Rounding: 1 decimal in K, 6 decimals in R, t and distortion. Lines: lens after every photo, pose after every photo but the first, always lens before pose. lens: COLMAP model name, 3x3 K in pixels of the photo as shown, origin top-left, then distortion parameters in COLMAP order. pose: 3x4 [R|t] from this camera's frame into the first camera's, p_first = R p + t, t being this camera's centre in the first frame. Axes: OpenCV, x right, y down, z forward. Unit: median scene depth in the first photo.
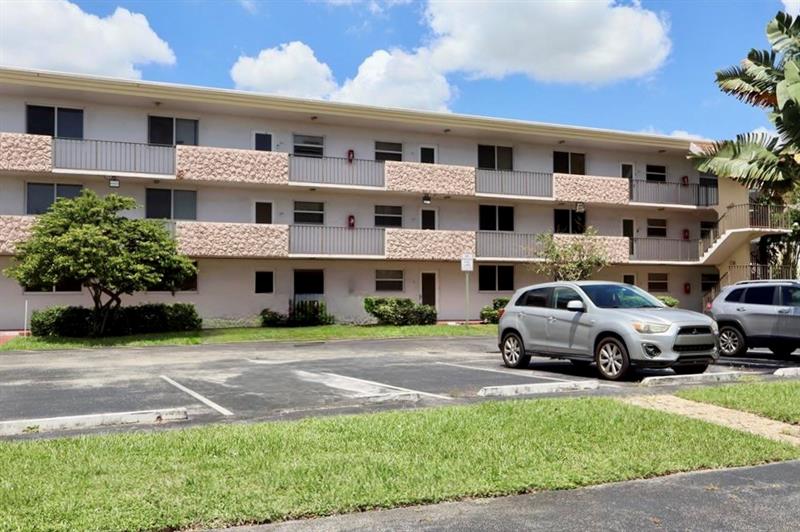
lens RADIAL K [[706.2, 0, 399.6], [0, 706.2, 266.4], [0, 0, 1]] dist [0.034446, -0.009768]
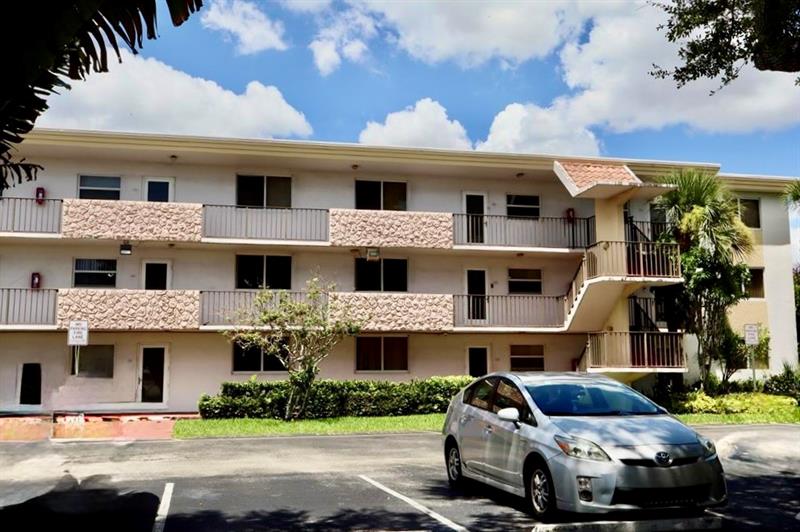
lens RADIAL K [[771.9, 0, 400.3], [0, 771.9, 265.7], [0, 0, 1]] dist [0.010006, 0.000000]
pose [[0.982237, -0.028945, -0.185401, 0.420824], [0.011131, 0.995279, -0.096411, 0.004112], [0.187316, 0.092634, 0.977922, 0.235980]]
